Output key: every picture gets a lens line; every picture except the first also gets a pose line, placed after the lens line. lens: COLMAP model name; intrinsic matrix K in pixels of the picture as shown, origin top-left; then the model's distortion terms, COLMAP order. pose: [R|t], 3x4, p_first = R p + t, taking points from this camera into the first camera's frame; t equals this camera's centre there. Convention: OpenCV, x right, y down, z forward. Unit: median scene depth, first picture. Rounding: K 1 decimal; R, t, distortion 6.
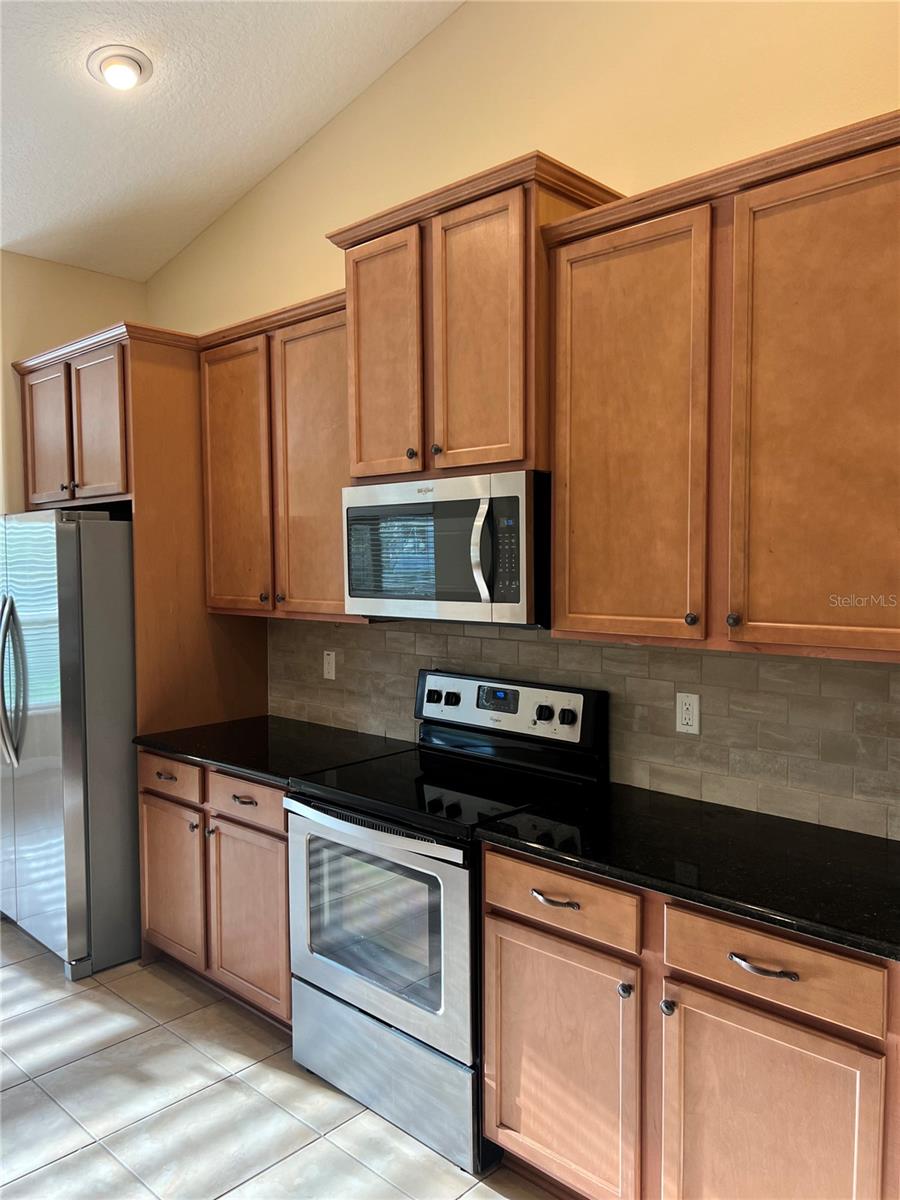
lens RADIAL K [[898.4, 0, 447.7], [0, 898.4, 602.3], [0, 0, 1]] dist [0.047490, -0.048444]
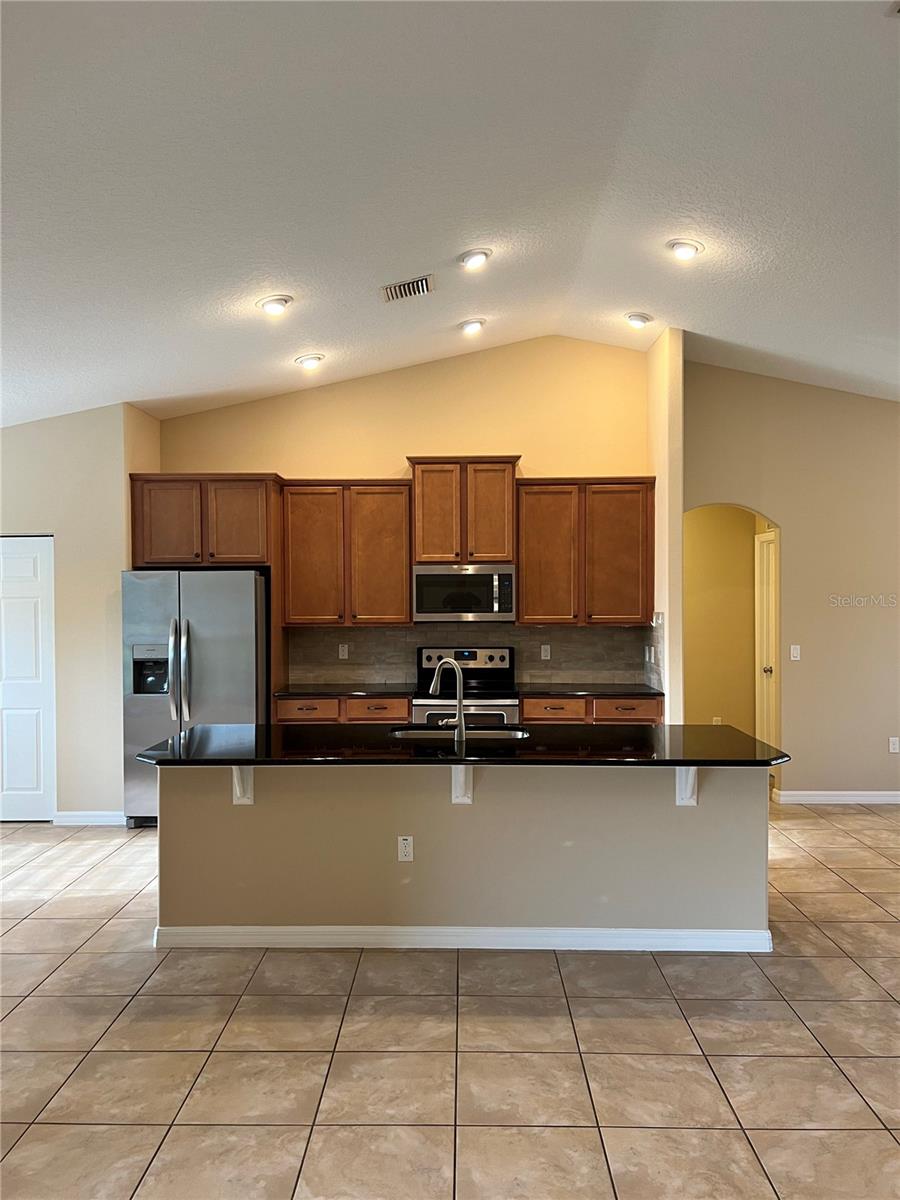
lens RADIAL K [[898.4, 0, 449.9], [0, 898.4, 600.2], [0, 0, 1]] dist [0.047490, -0.048444]
pose [[0.728963, 0.000768, 0.684553, -1.812694], [0.033572, 0.998756, -0.036871, 0.053425], [-0.683729, 0.049859, 0.728030, -0.807618]]
